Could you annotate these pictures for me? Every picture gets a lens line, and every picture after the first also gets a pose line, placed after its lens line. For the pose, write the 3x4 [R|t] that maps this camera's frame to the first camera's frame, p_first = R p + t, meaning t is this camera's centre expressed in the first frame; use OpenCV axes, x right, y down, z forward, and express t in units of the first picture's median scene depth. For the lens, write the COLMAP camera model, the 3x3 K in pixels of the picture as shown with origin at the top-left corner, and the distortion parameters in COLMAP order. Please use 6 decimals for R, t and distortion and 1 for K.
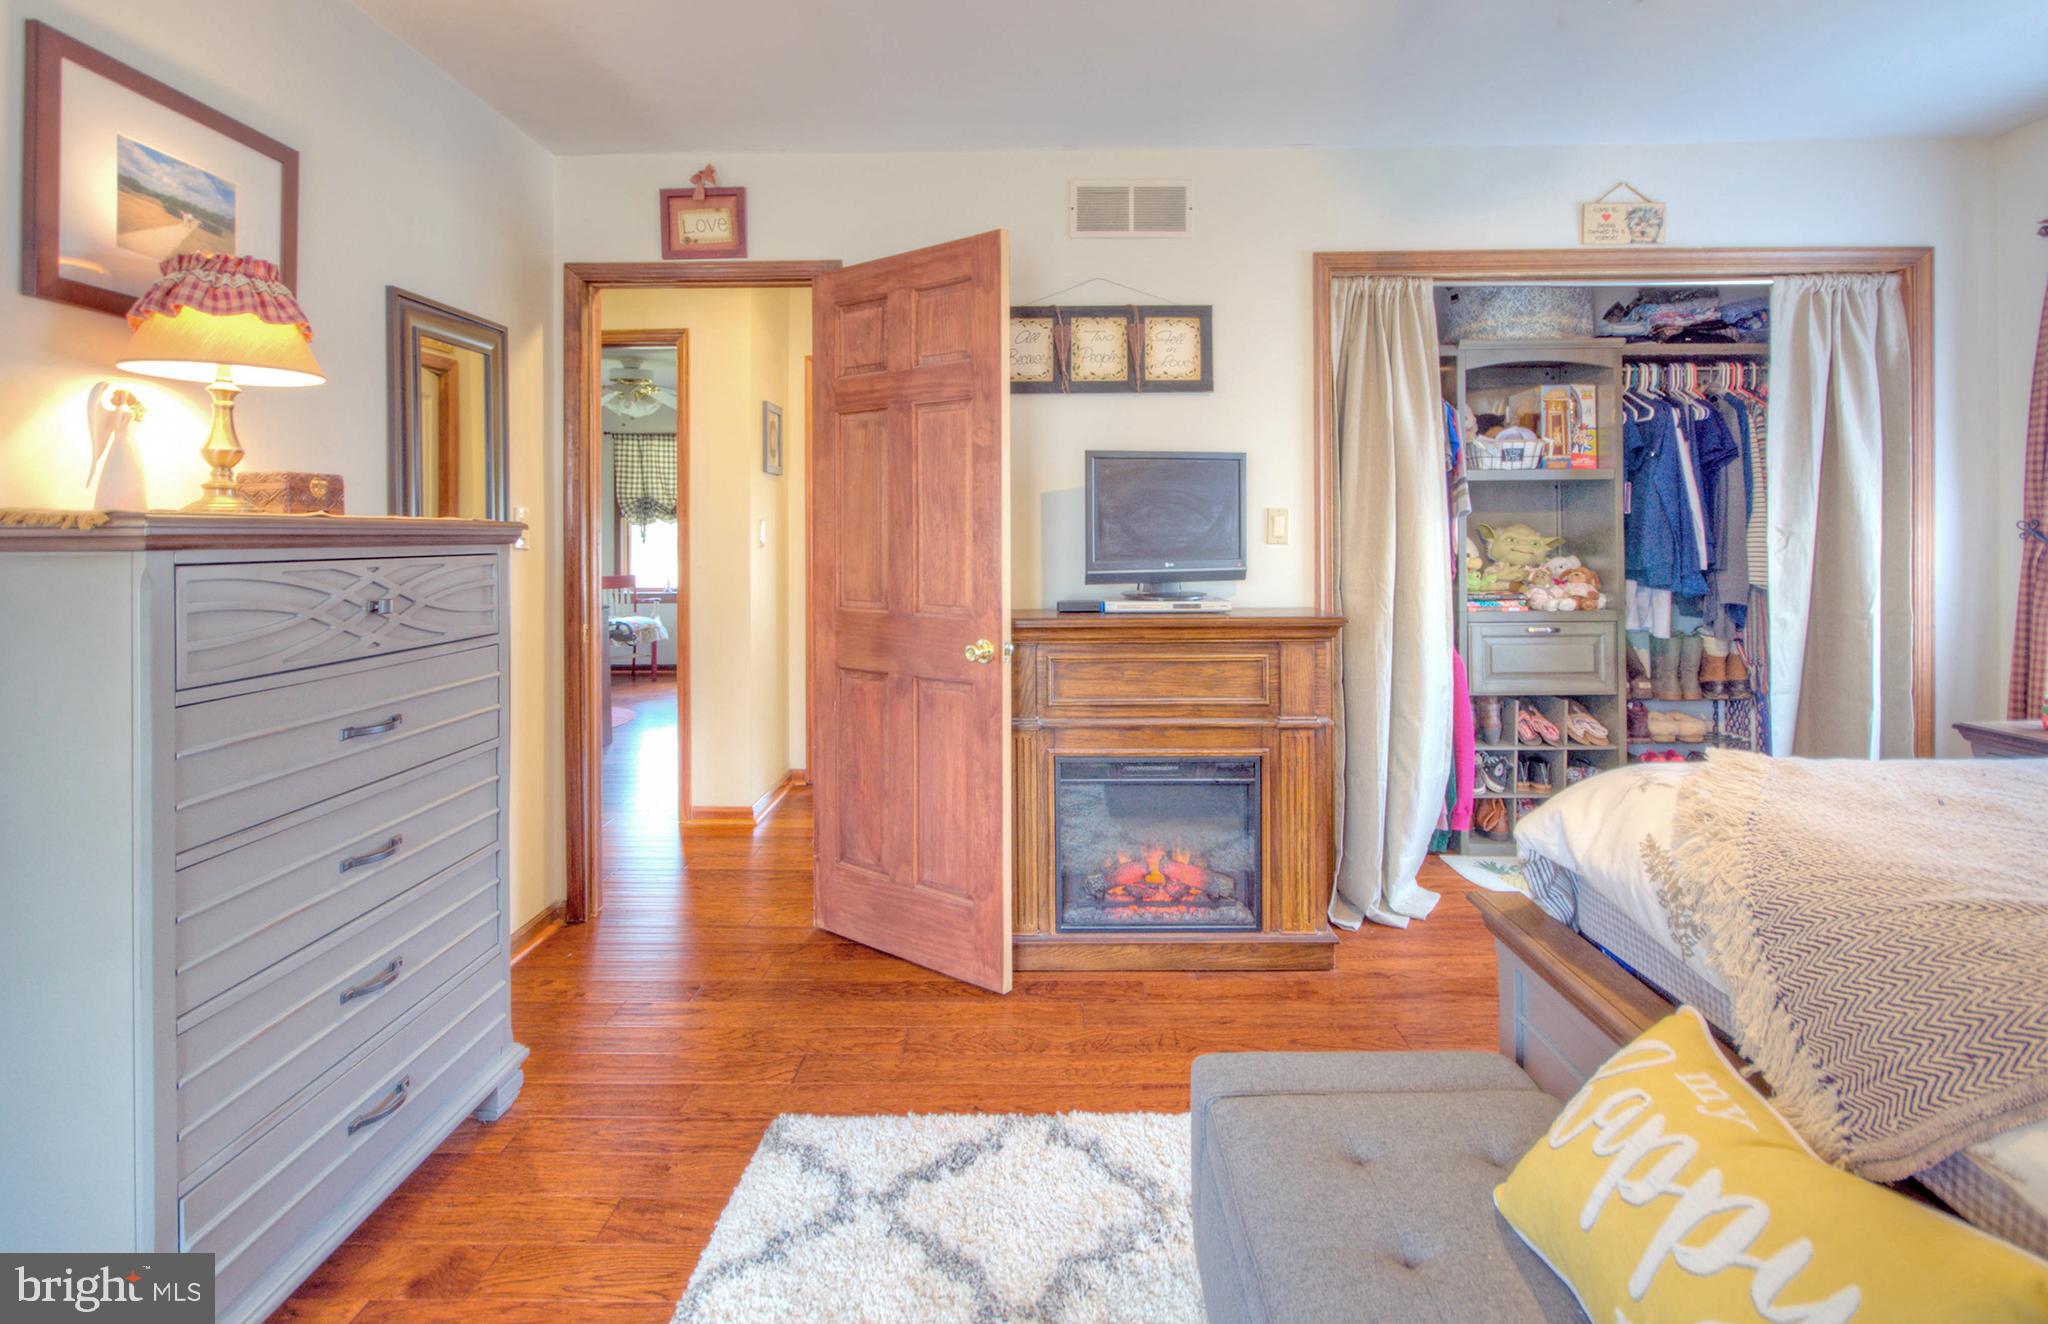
lens RADIAL K [[961.3, 0, 1019.8], [0, 961.3, 526.1], [0, 0, 1]] dist [-0.027898, -0.000136]
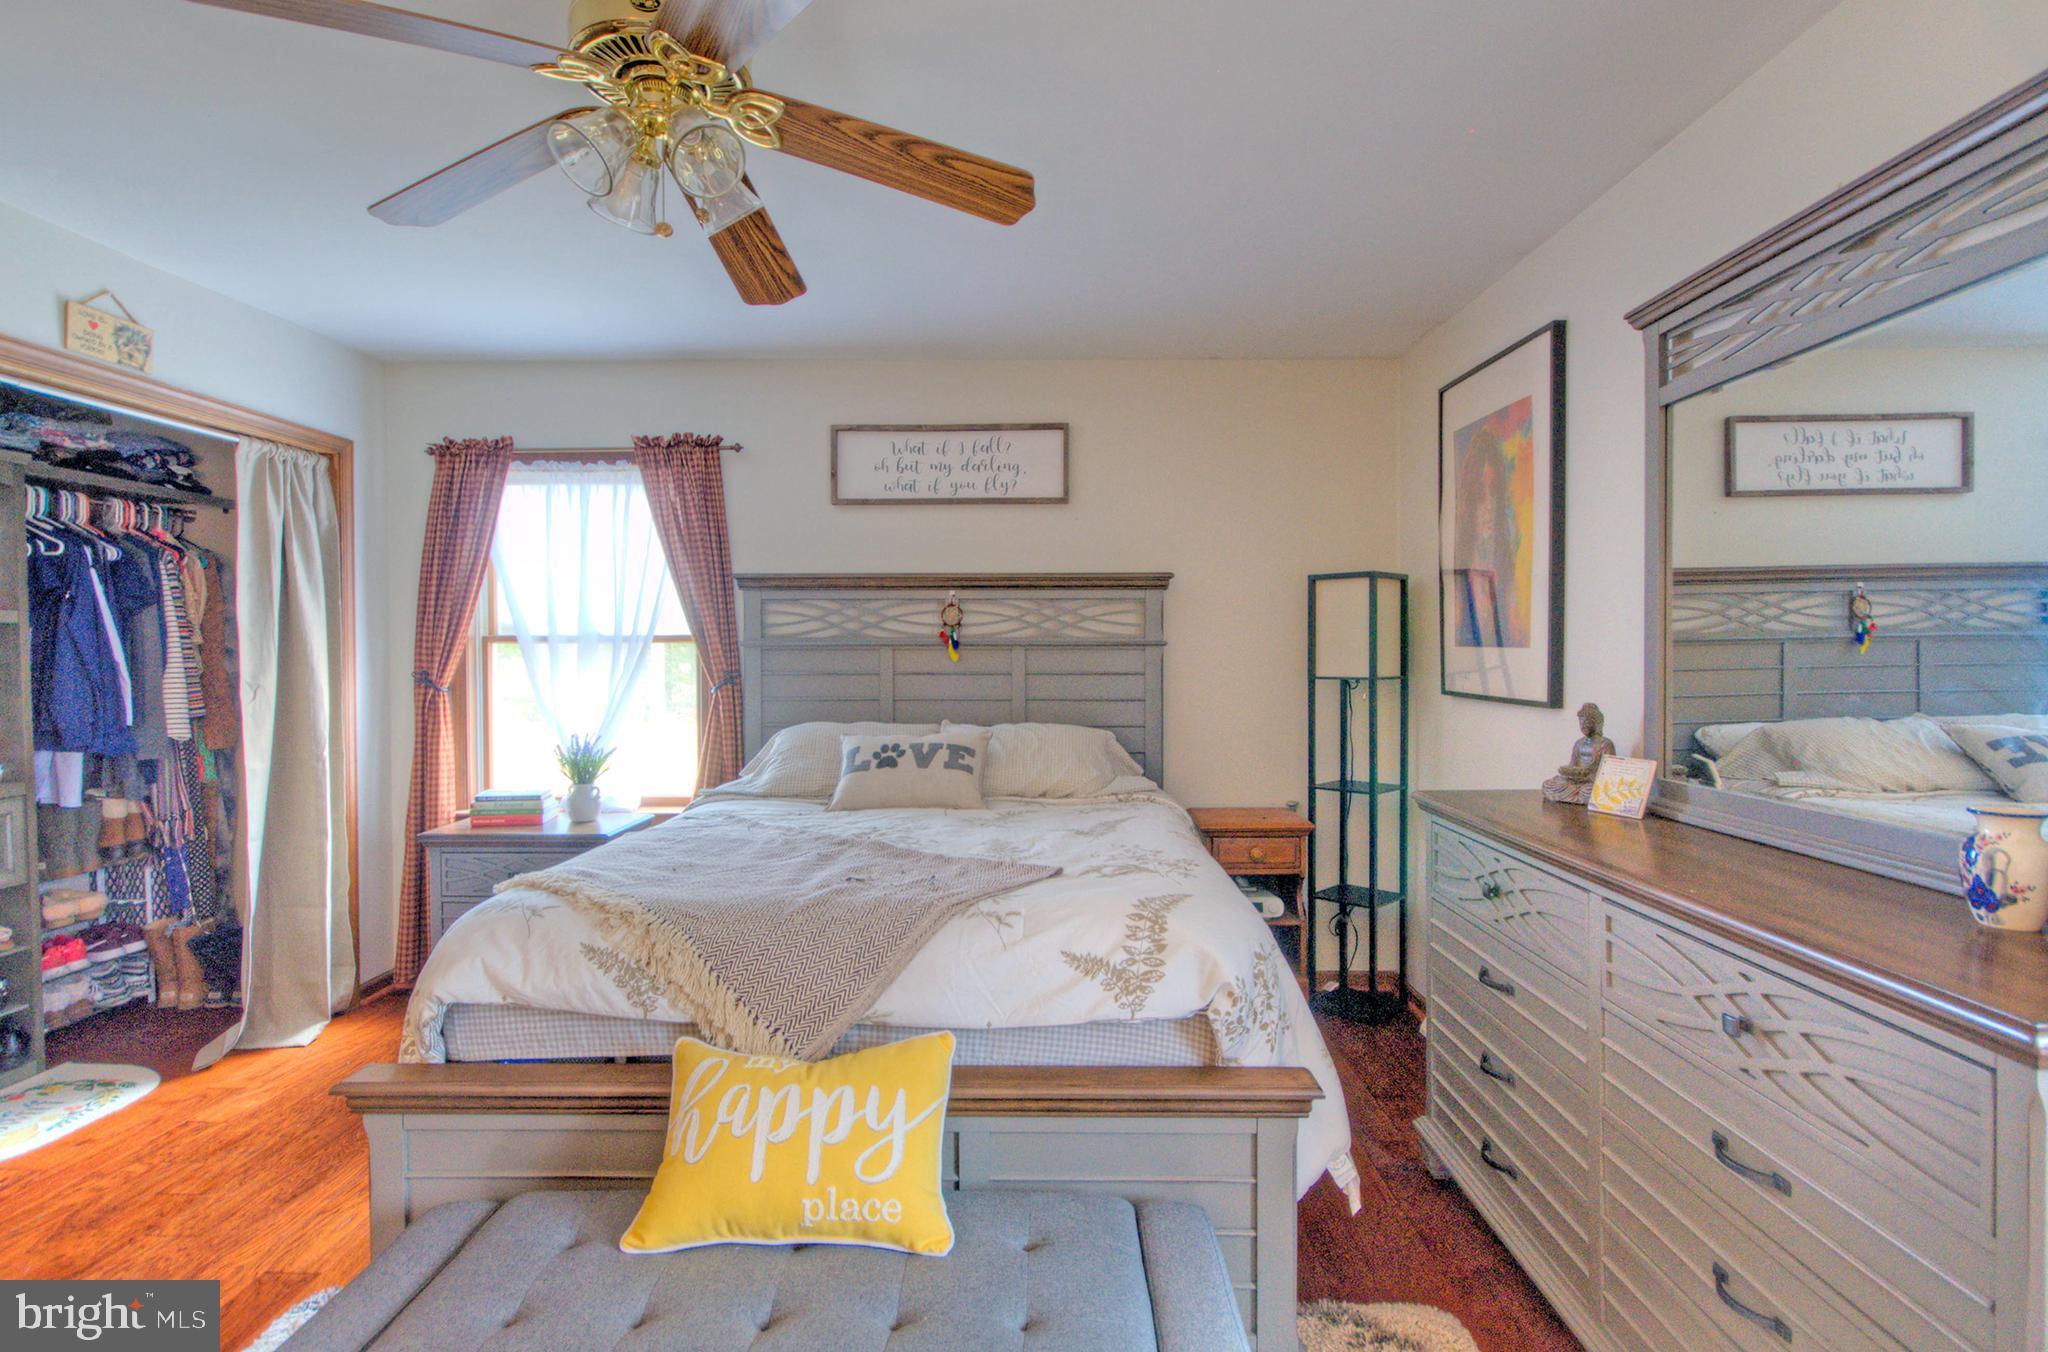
lens RADIAL K [[981.0, 0, 1013.7], [0, 981.0, 653.2], [0, 0, 1]] dist [0.003043, -0.004528]
pose [[-0.010469, 0.003616, 0.999939, -0.234951], [-0.003212, 0.999988, -0.003649, -0.023326], [-0.999940, -0.003251, -0.010457, 0.146758]]
